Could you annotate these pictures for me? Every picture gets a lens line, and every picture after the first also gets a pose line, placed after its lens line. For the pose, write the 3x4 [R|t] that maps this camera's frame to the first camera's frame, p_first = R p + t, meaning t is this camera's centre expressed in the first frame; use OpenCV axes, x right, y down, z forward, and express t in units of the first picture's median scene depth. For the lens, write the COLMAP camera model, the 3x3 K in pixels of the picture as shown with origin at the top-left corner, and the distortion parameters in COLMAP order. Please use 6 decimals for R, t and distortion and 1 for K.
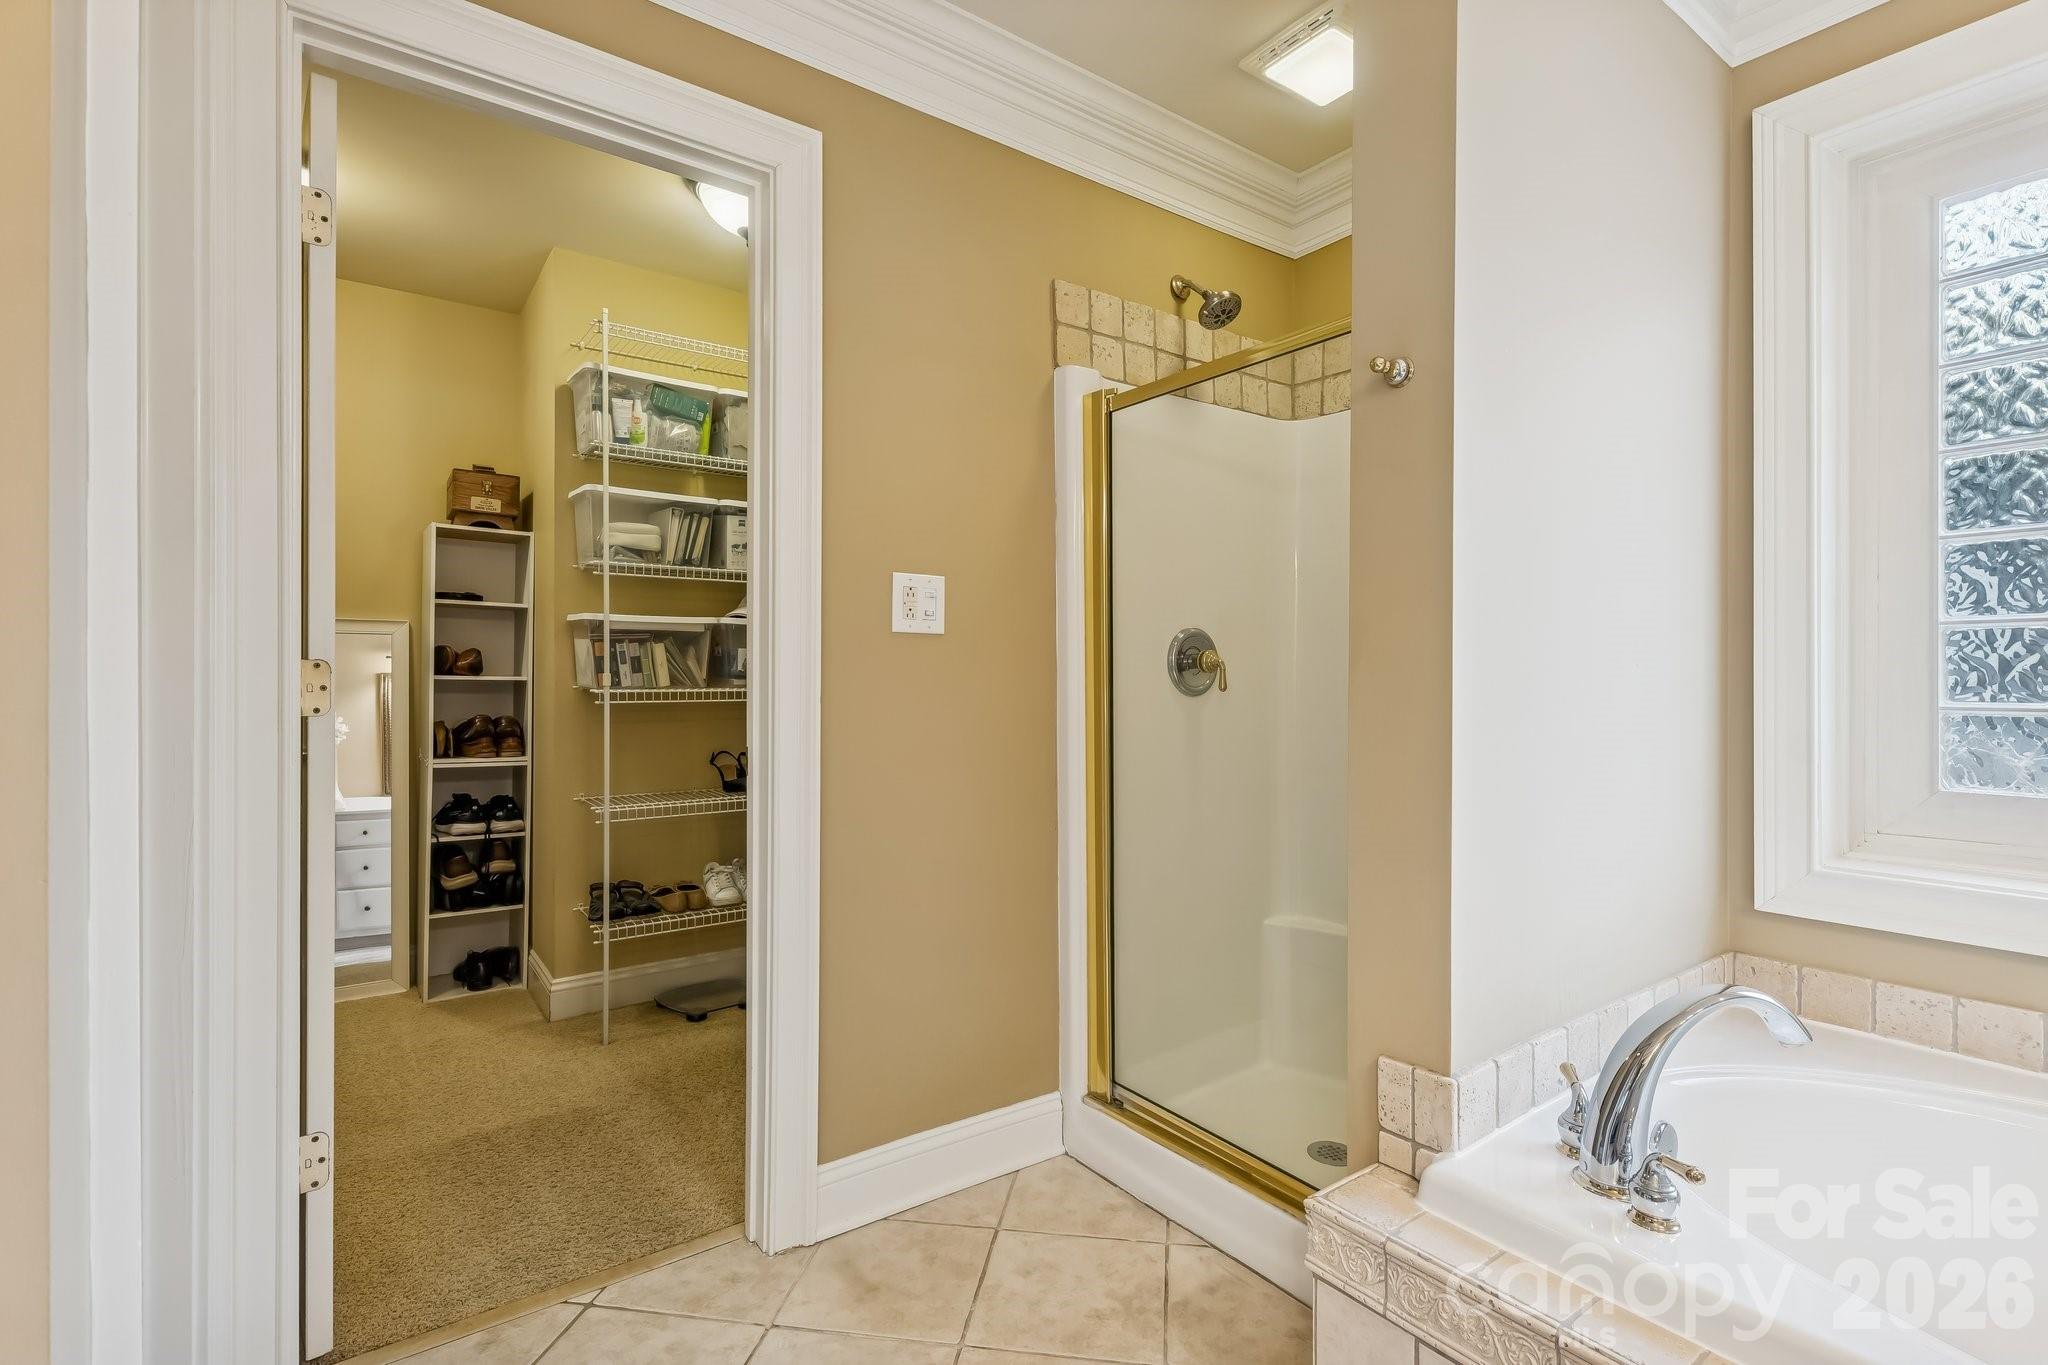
lens RADIAL K [[948.6, 0, 1021.8], [0, 948.6, 672.3], [0, 0, 1]] dist [0.005813, 0.000972]
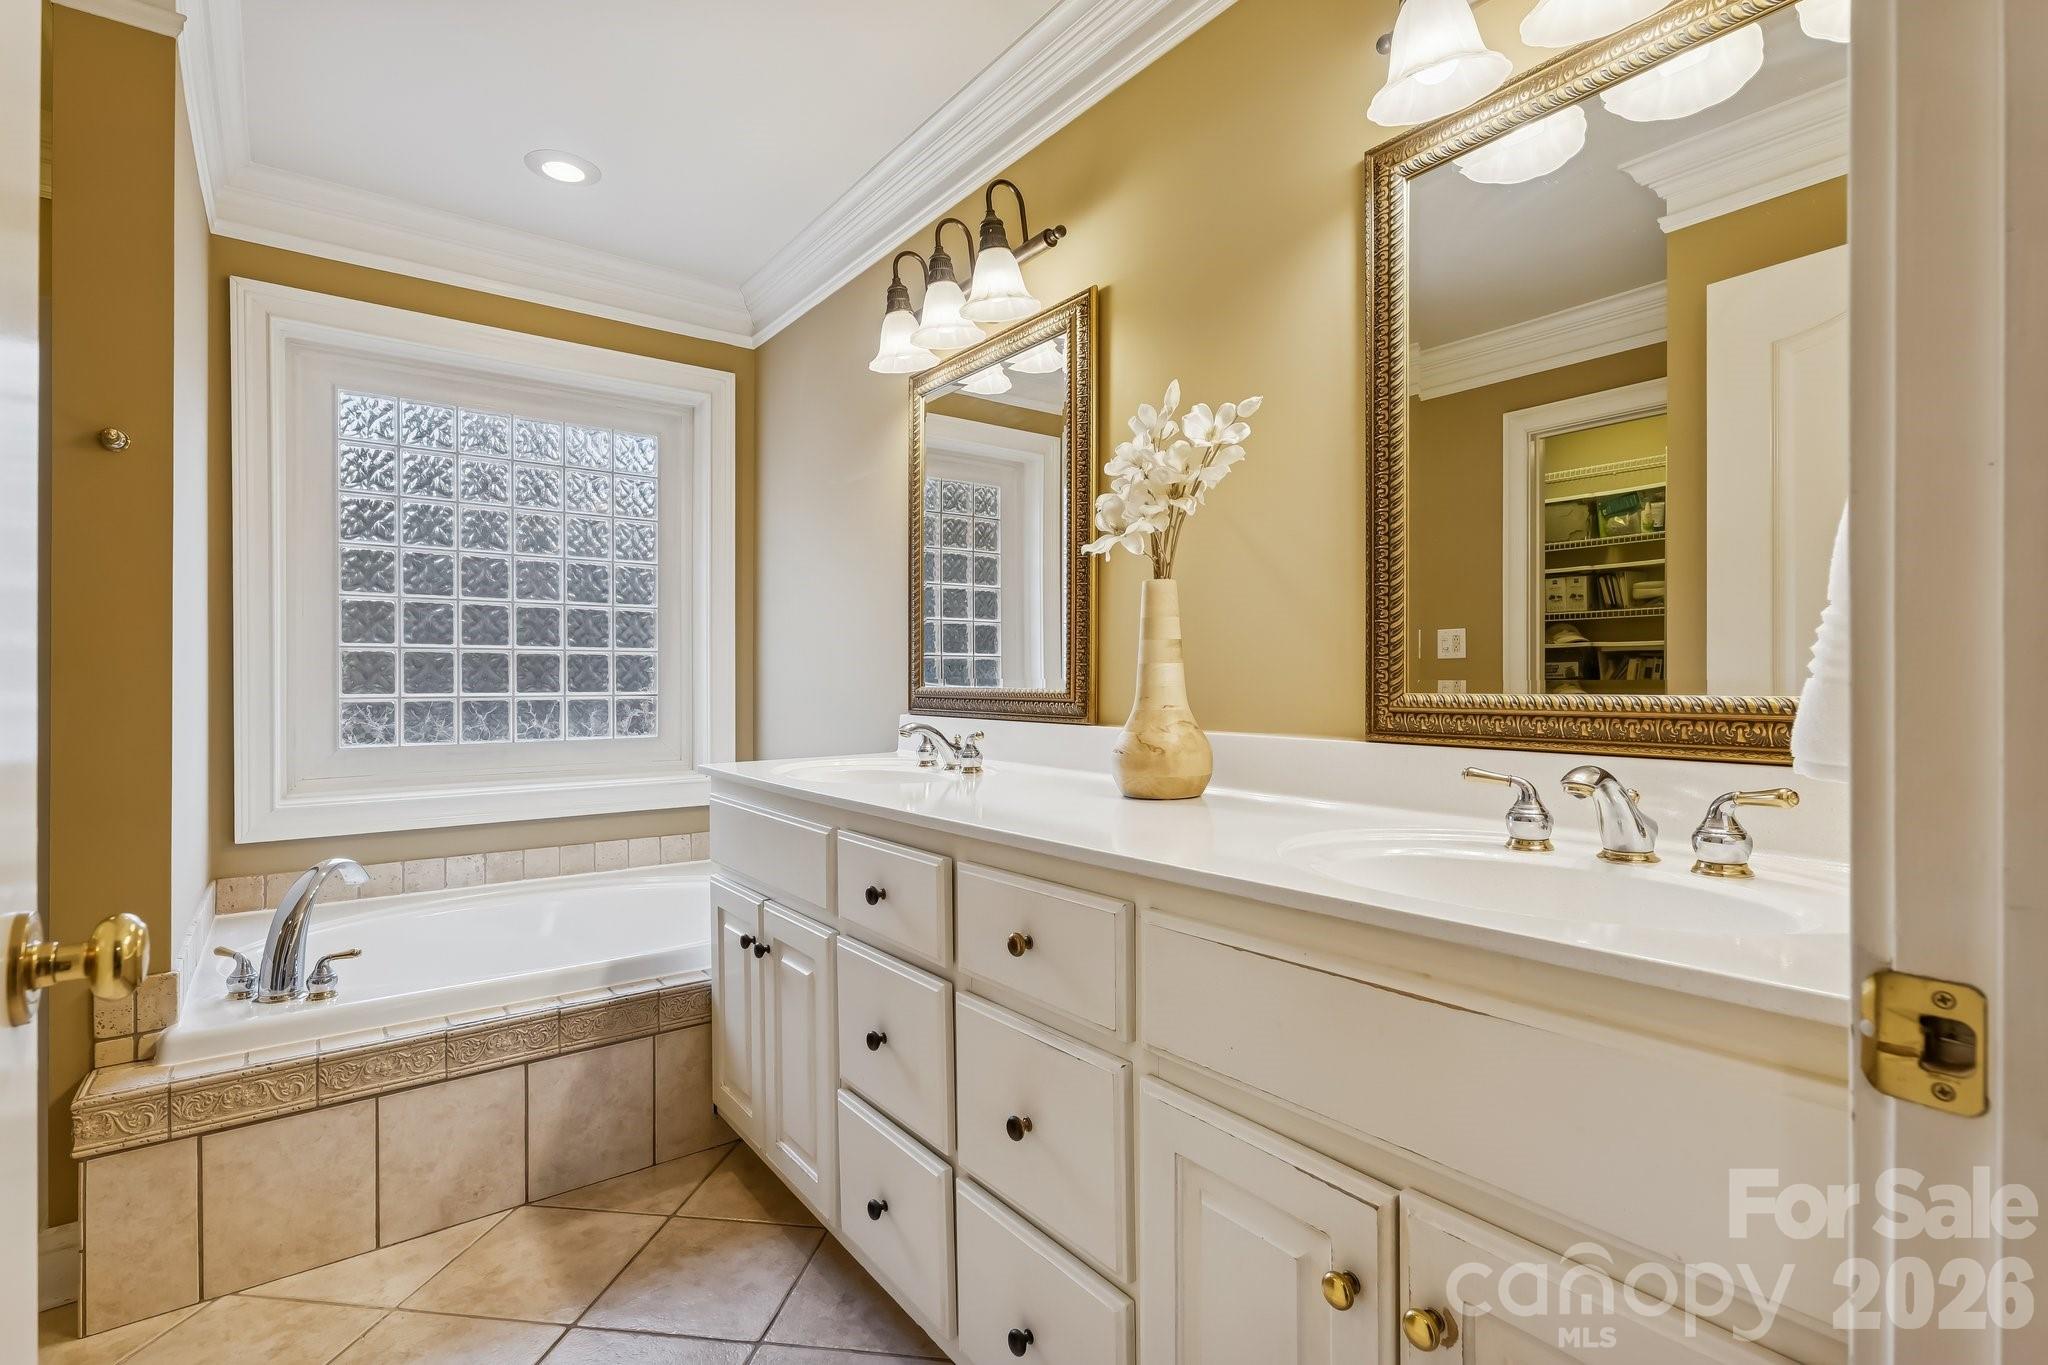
lens RADIAL K [[948.6, 0, 1025.0], [0, 948.6, 681.0], [0, 0, 1]] dist [0.005813, 0.000972]
pose [[-0.026478, 0.000536, 0.999649, -0.900965], [-0.001775, 0.999998, -0.000583, 0.008634], [-0.999648, -0.001789, -0.026477, -0.176406]]
